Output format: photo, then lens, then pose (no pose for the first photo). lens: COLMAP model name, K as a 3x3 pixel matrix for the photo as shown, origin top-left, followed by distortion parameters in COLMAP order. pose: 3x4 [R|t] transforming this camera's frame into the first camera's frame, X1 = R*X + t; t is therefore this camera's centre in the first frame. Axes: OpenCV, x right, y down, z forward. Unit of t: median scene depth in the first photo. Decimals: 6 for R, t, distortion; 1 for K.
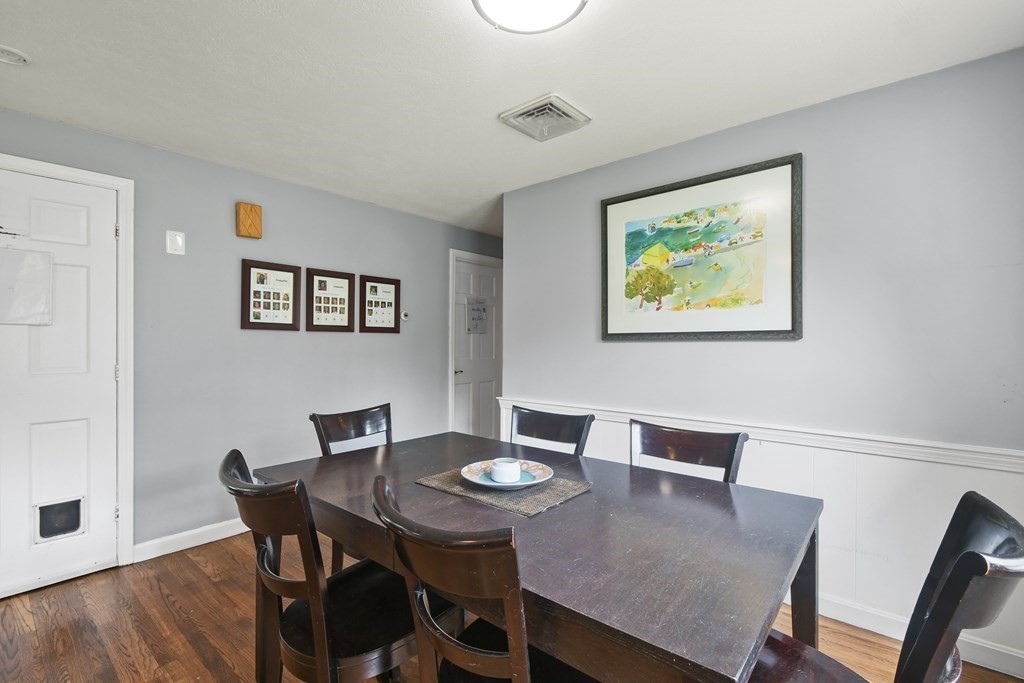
lens RADIAL K [[456.8, 0, 512.0], [0, 456.8, 341.5], [0, 0, 1]] dist [0.000059, -0.000163]
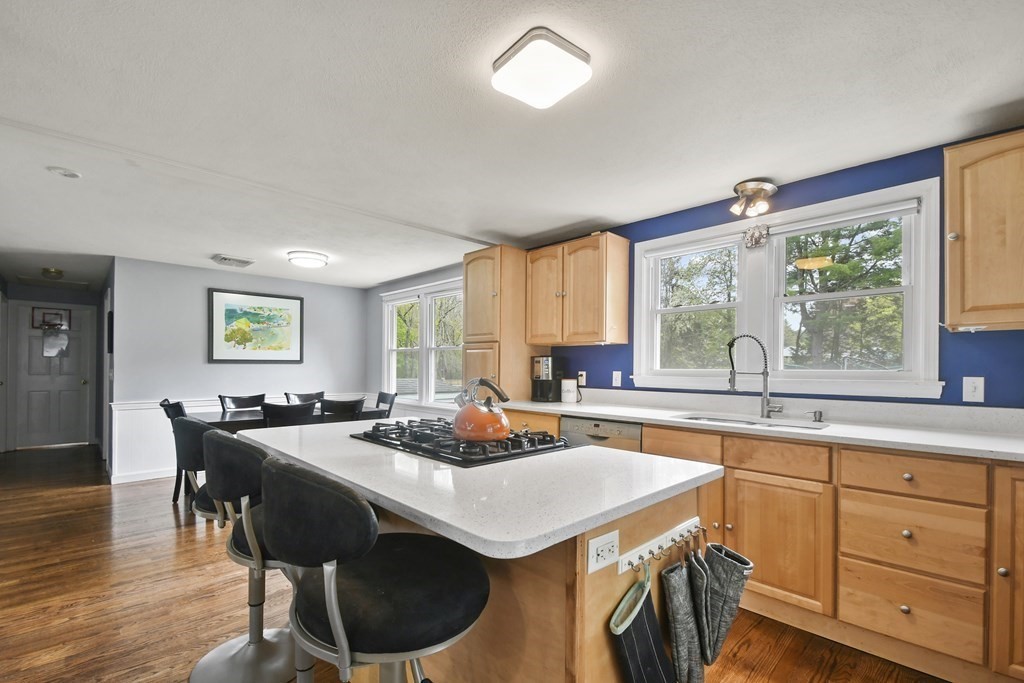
lens RADIAL K [[451.6, 0, 503.2], [0, 451.6, 366.3], [0, 0, 1]] dist [0.001738, -0.009859]
pose [[0.094120, -0.003680, 0.995554, -1.624130], [-0.009687, 0.999942, 0.004612, -0.009759], [-0.995514, -0.010078, 0.094079, -0.393504]]
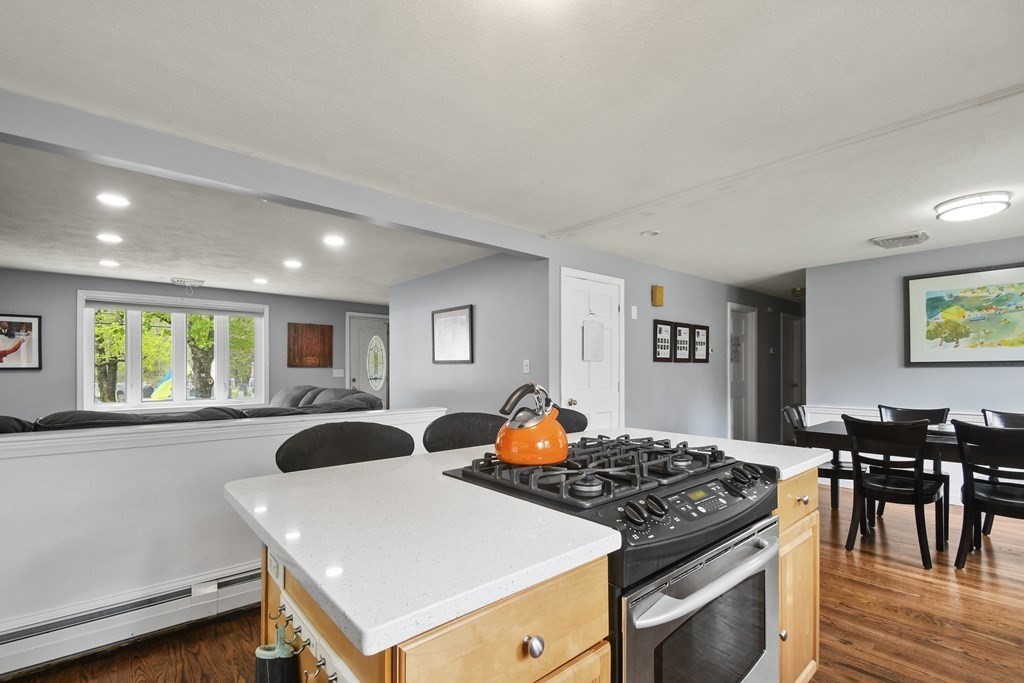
lens RADIAL K [[451.6, 0, 503.2], [0, 451.6, 366.3], [0, 0, 1]] dist [0.001738, -0.009859]
pose [[0.985808, -0.008862, -0.167643, -0.955739], [0.008180, 0.999955, -0.004754, -0.007938], [0.167678, 0.003315, 0.985836, -0.788968]]
